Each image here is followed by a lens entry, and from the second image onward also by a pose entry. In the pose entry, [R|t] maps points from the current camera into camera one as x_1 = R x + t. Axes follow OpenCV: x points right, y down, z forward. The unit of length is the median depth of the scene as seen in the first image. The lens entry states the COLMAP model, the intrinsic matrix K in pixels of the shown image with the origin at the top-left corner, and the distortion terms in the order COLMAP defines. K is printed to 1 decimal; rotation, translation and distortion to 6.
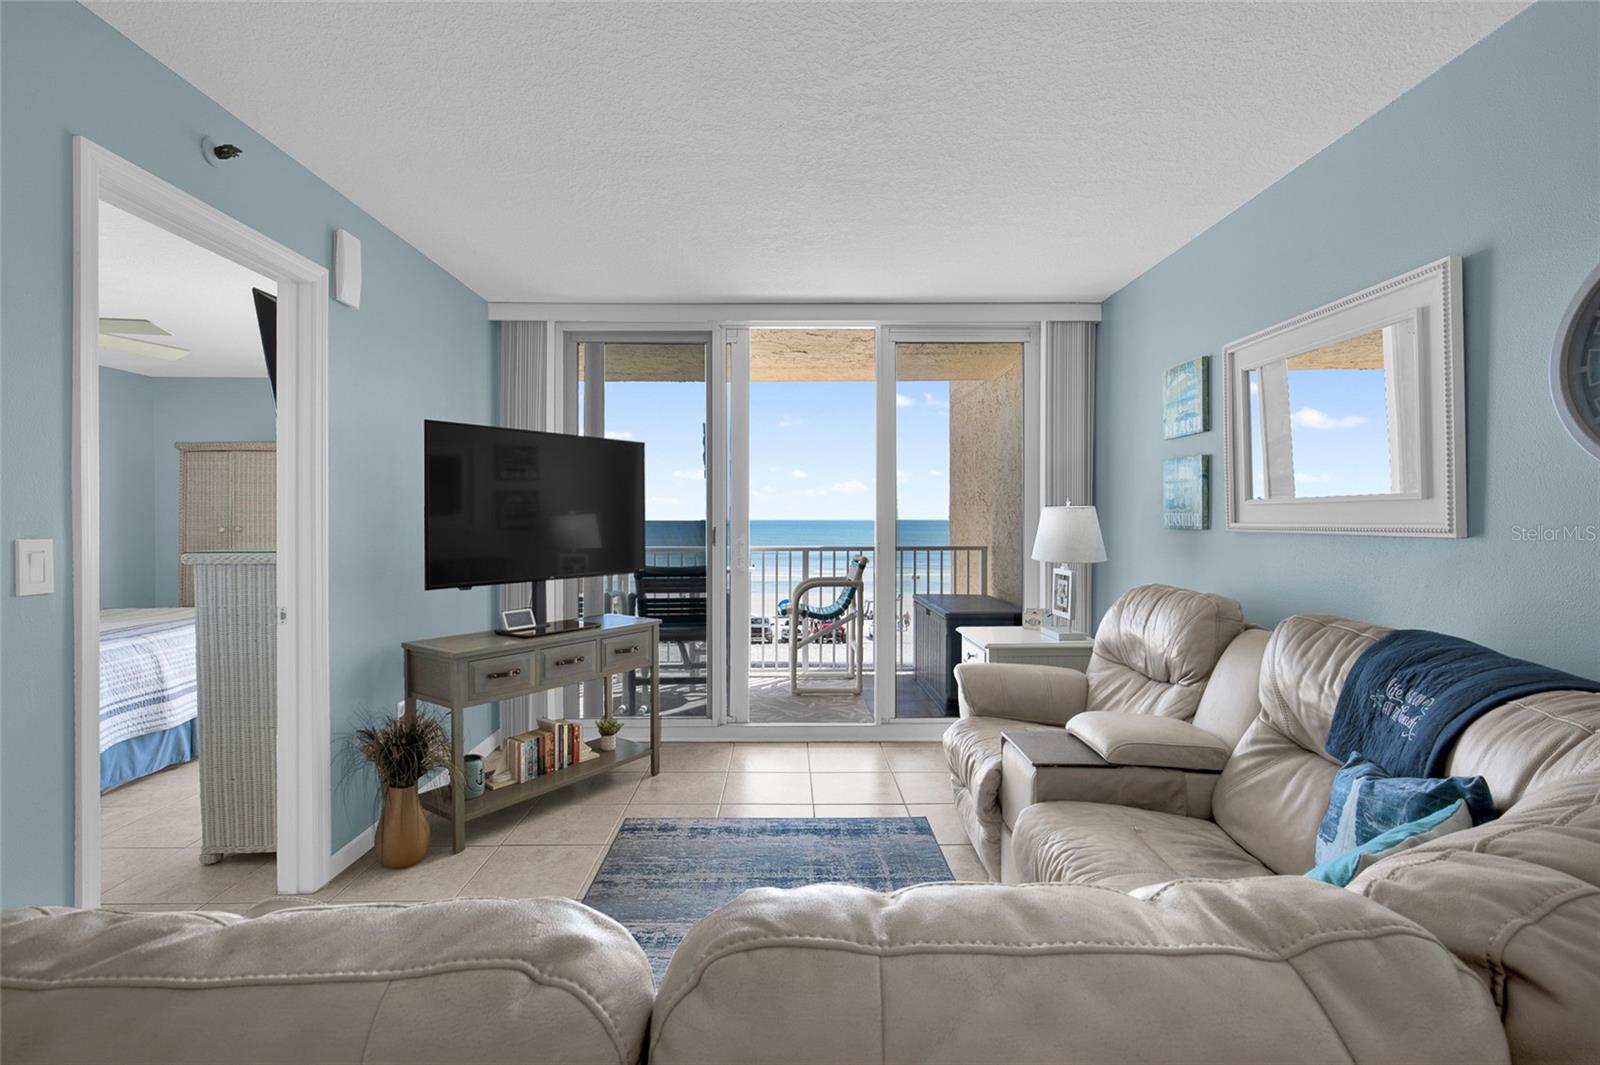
lens RADIAL K [[747.8, 0, 794.0], [0, 747.8, 517.8], [0, 0, 1]] dist [-0.000210, 0.000261]
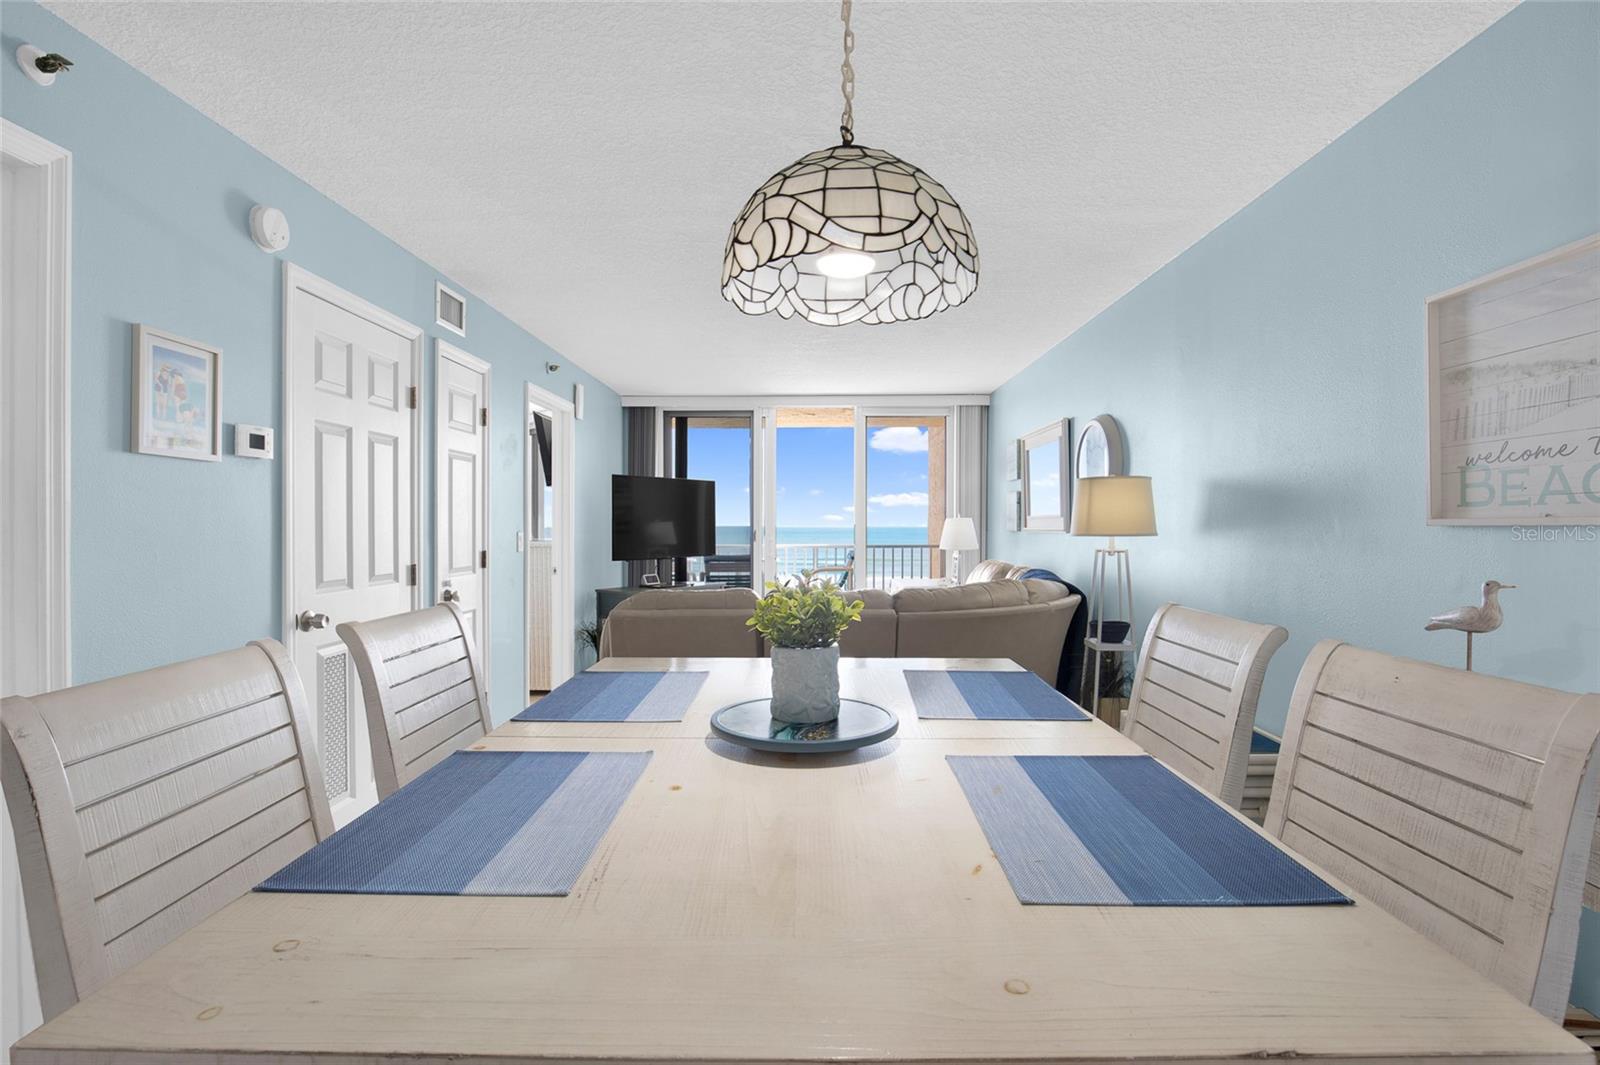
lens RADIAL K [[771.1, 0, 801.5], [0, 771.1, 528.3], [0, 0, 1]] dist [-0.022083, 0.000376]
pose [[0.999658, 0.002358, -0.026047, 0.042221], [-0.002273, 0.999992, 0.003306, 0.002990], [0.026054, -0.003246, 0.999655, -0.707323]]
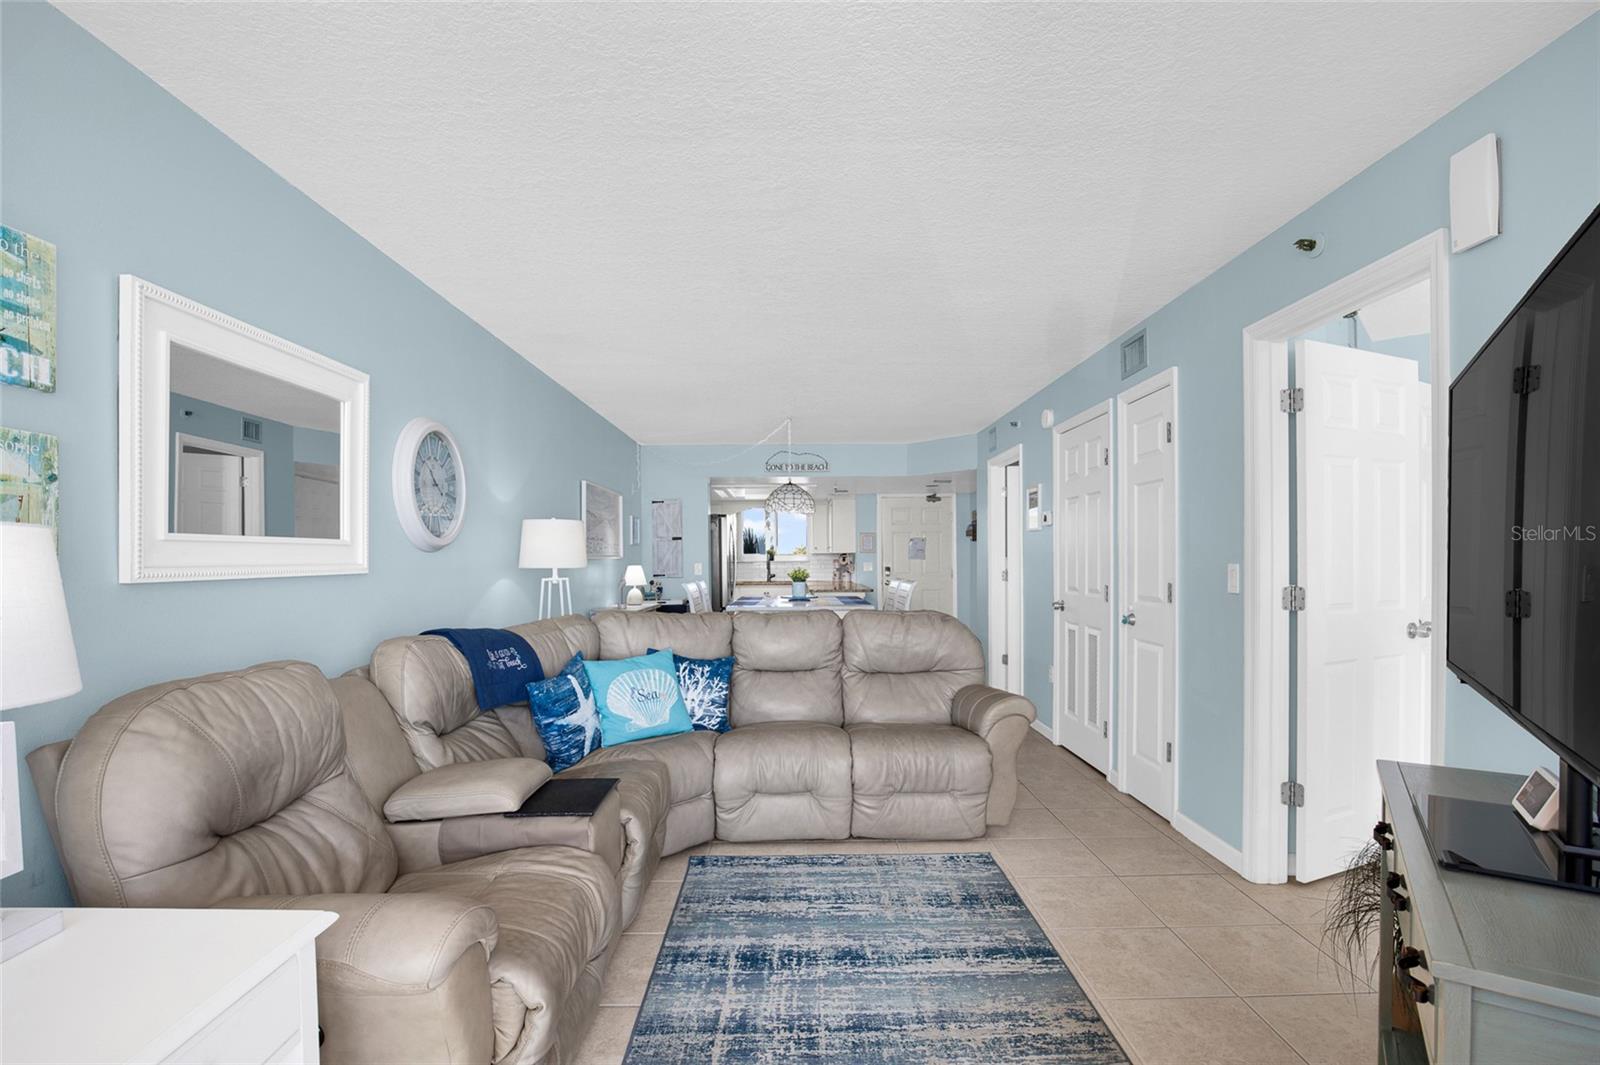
lens RADIAL K [[740.7, 0, 799.4], [0, 740.7, 570.3], [0, 0, 1]] dist [-0.001539, -0.000056]
pose [[-0.999932, 0.008430, 0.008110, 0.023123], [0.008570, 0.999810, 0.017483, 0.001603], [-0.007961, 0.017551, -0.999814, 1.123131]]
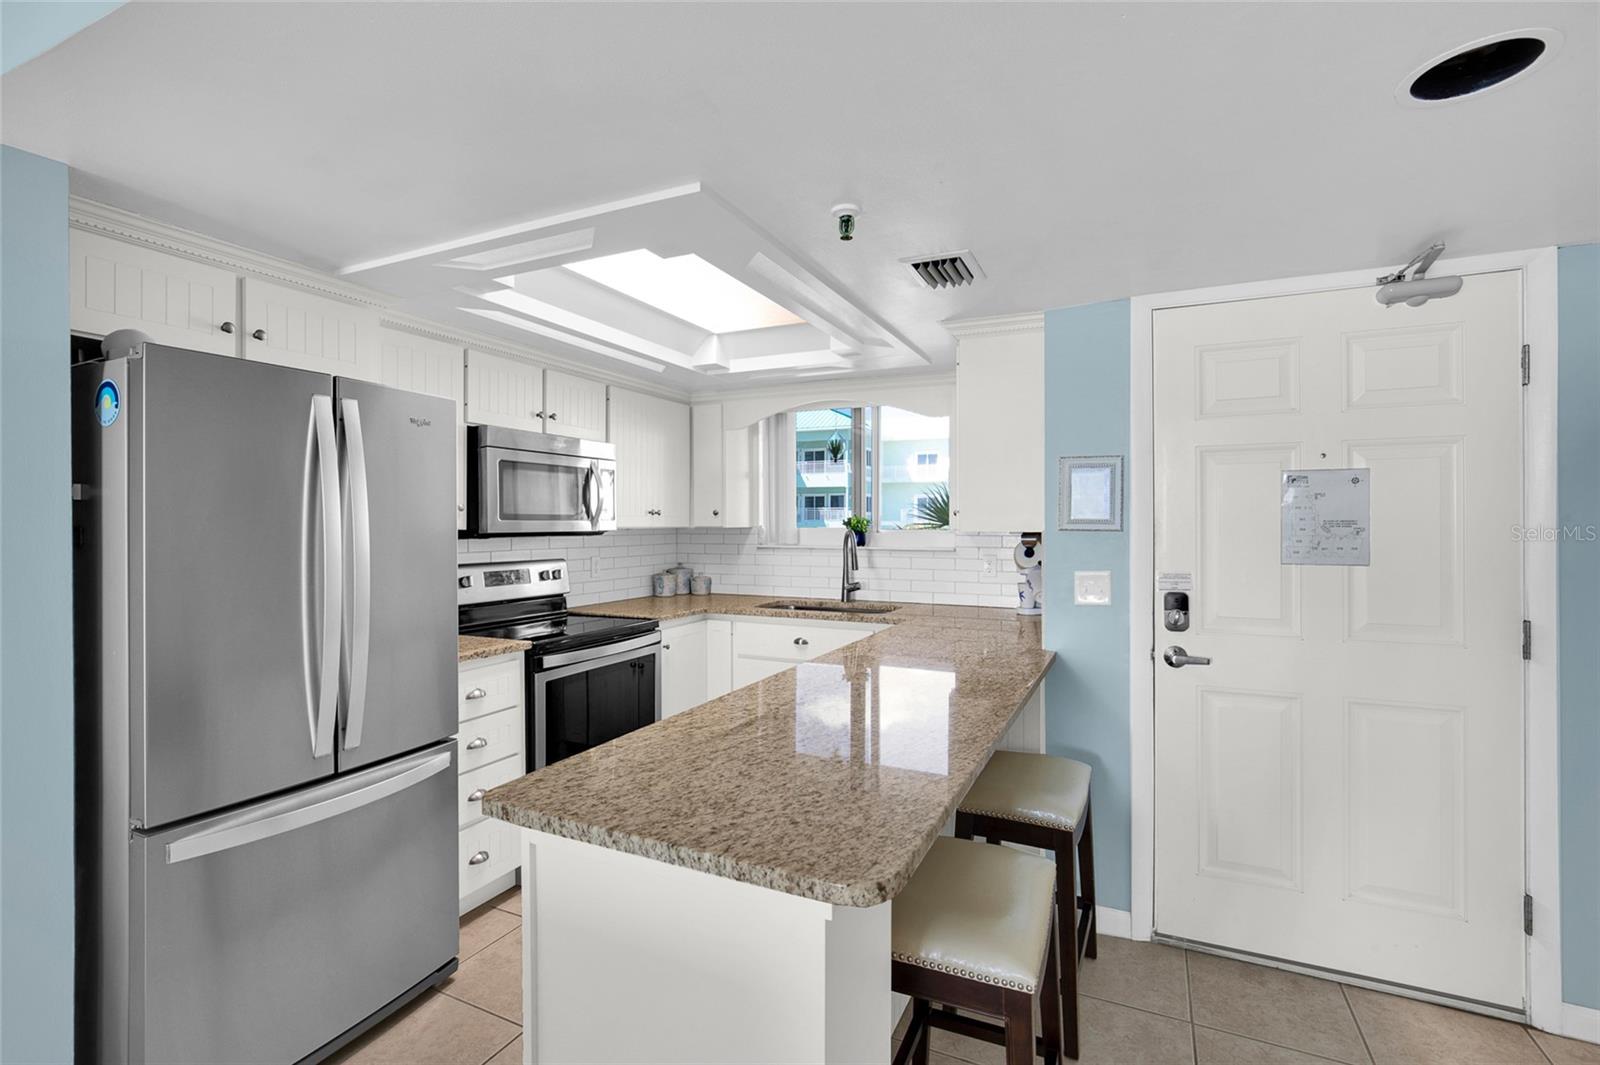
lens RADIAL K [[732.2, 0, 804.4], [0, 732.2, 519.7], [0, 0, 1]] dist [-0.005602, -0.000294]
pose [[-0.896244, 0.000228, 0.443562, -0.236288], [0.000256, 1.000000, 0.000003, -0.022369], [-0.443562, 0.000117, -0.896244, -0.645404]]
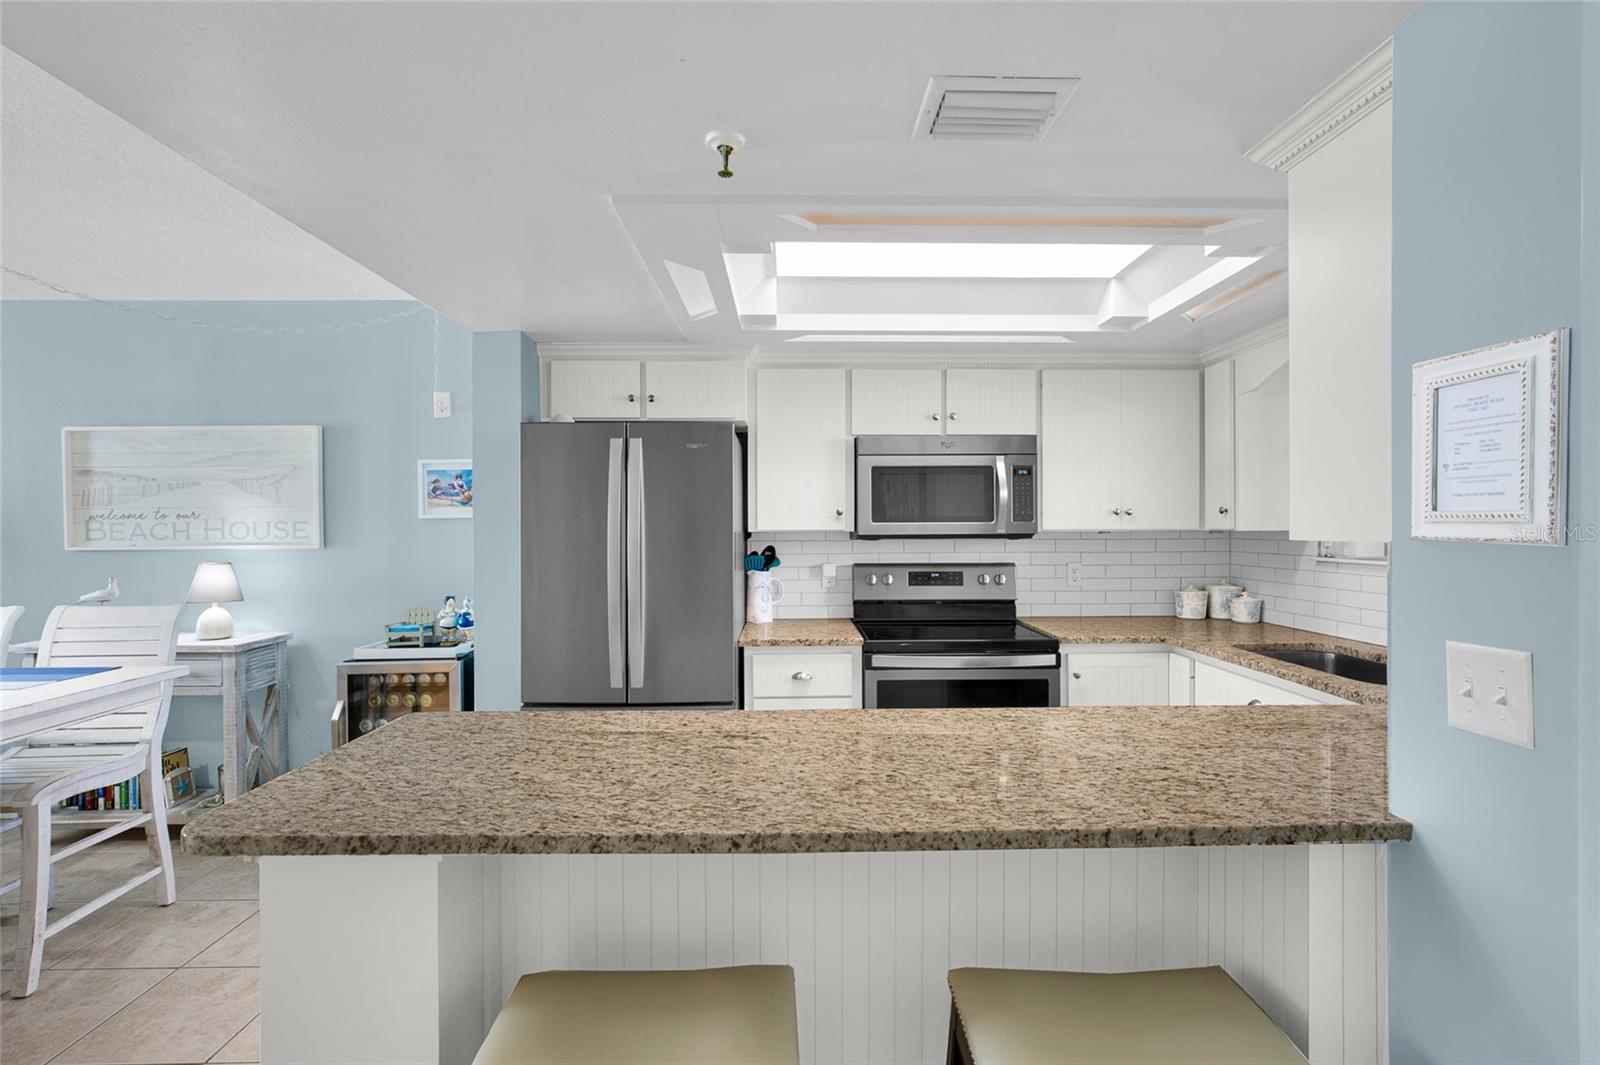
lens RADIAL K [[733.9, 0, 801.5], [0, 733.9, 529.2], [0, 0, 1]] dist [-0.006274, 0.000375]
pose [[0.005635, -0.005681, 0.999968, -0.417509], [0.008099, 0.999951, 0.005635, -0.020543], [-0.999951, 0.008067, 0.005681, -1.078101]]
